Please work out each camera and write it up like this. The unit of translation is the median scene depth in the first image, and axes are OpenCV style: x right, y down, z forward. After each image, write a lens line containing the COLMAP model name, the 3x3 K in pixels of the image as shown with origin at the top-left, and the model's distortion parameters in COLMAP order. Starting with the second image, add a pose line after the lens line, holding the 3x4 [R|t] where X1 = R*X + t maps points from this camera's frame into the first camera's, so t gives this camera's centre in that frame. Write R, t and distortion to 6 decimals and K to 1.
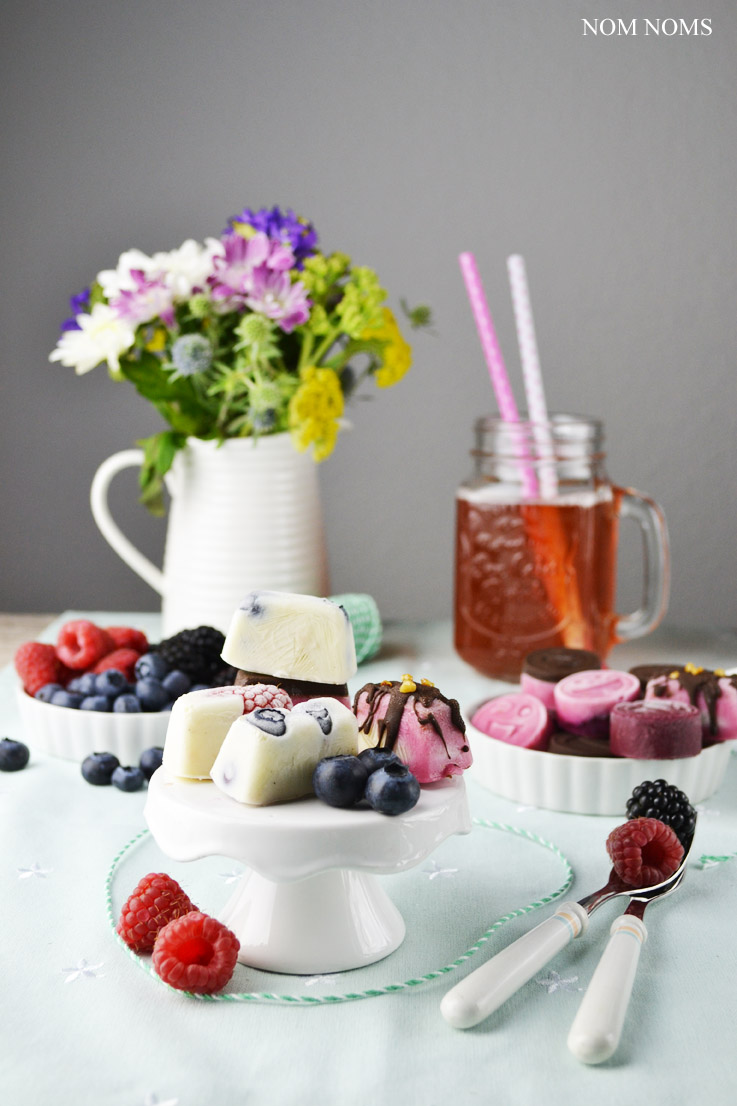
lens RADIAL K [[1503.6, 0, 368.5], [0, 1503.6, 553.0], [0, 0, 1]] dist [0.021000, -0.324921]
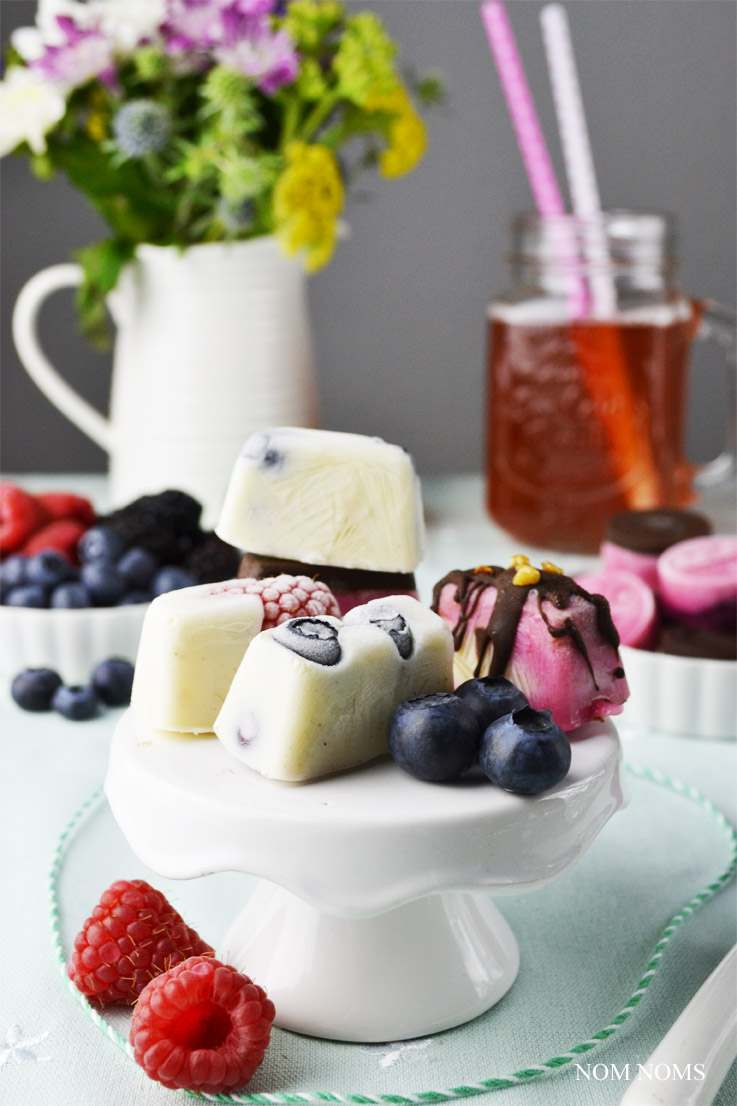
lens RADIAL K [[1503.6, 0, 368.5], [0, 1503.6, 553.0], [0, 0, 1]] dist [0.021000, -0.324921]
pose [[0.999053, -0.020787, 0.038214, -0.043865], [0.017253, 0.995739, 0.090583, 0.015658], [-0.039934, -0.089838, 0.995155, 0.271558]]
